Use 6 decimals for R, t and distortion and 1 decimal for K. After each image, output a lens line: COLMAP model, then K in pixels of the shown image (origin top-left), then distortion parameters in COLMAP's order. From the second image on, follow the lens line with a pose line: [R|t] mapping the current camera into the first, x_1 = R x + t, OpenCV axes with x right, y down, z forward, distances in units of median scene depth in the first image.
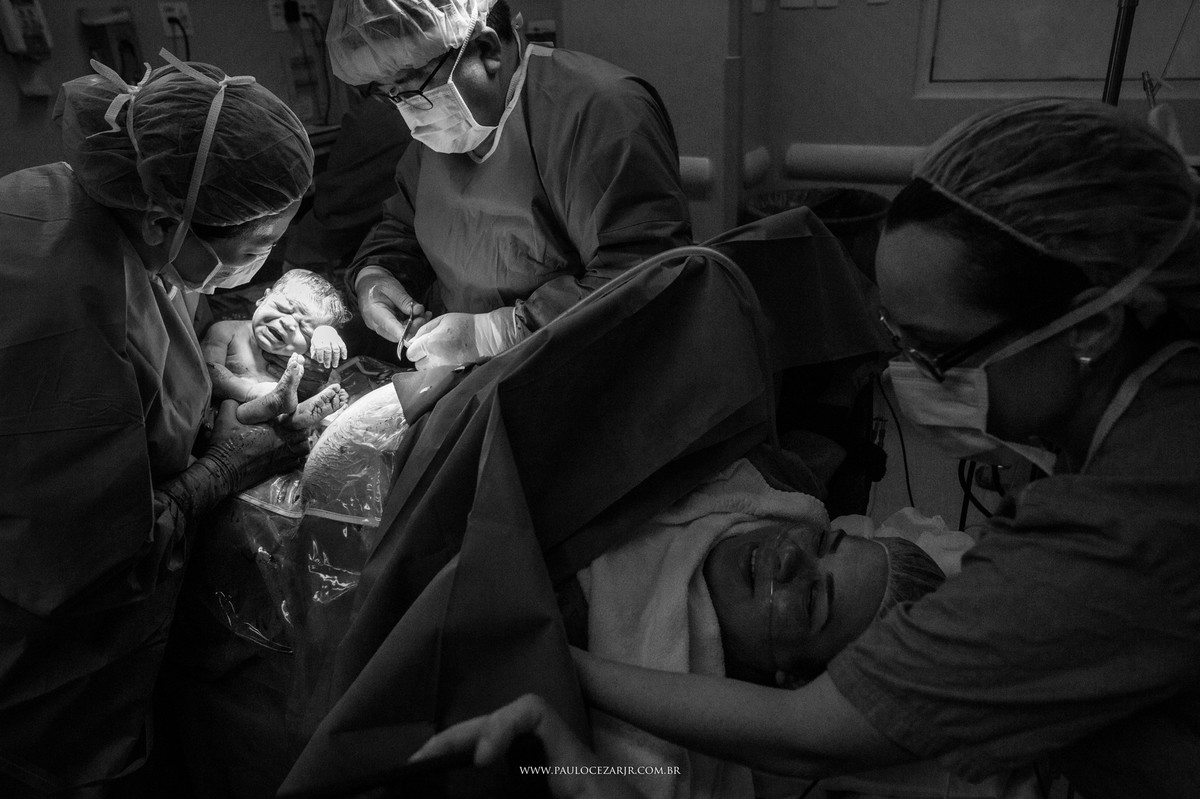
lens RADIAL K [[835.8, 0, 600.0], [0, 835.8, 399.5], [0, 0, 1]] dist [0.006998, 0.003274]
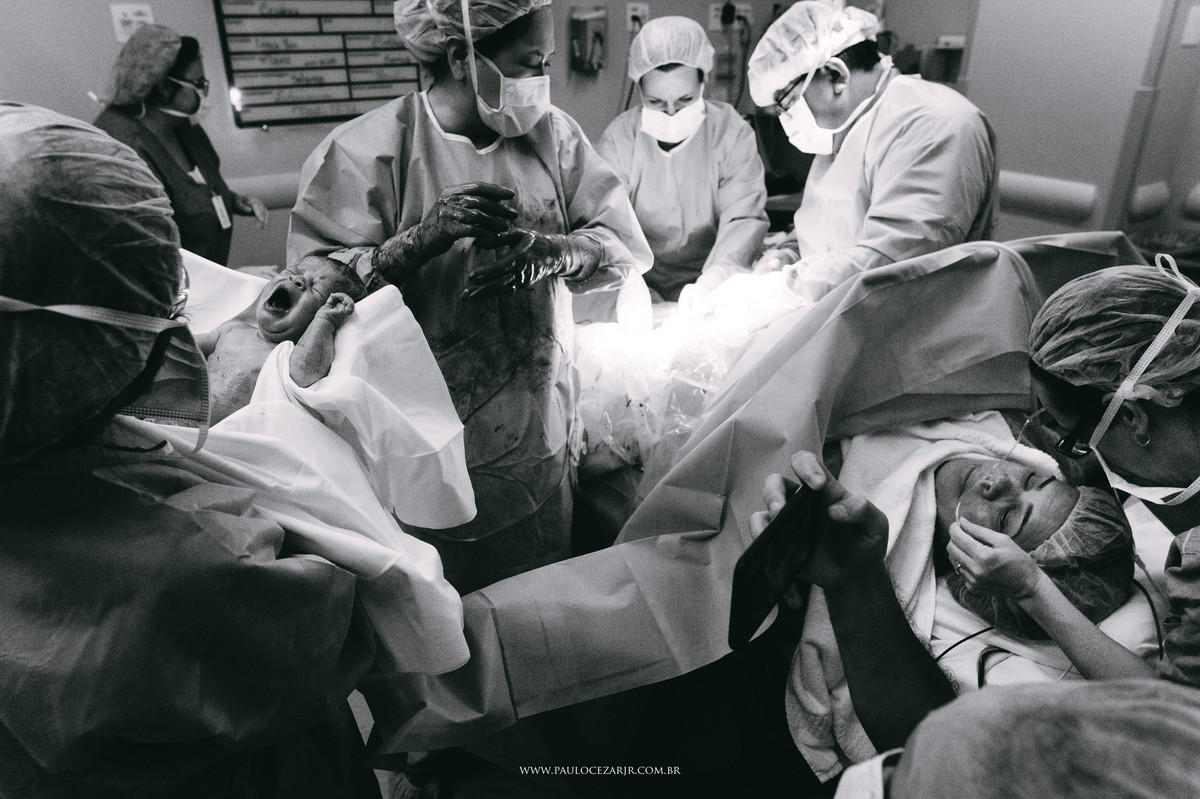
lens RADIAL K [[835.8, 0, 600.0], [0, 835.8, 399.5], [0, 0, 1]] dist [0.006998, 0.003274]
pose [[0.898584, 0.229290, -0.374130, 0.082317], [-0.225991, 0.972669, 0.053330, 0.099217], [0.376133, 0.036629, 0.925842, -0.350339]]
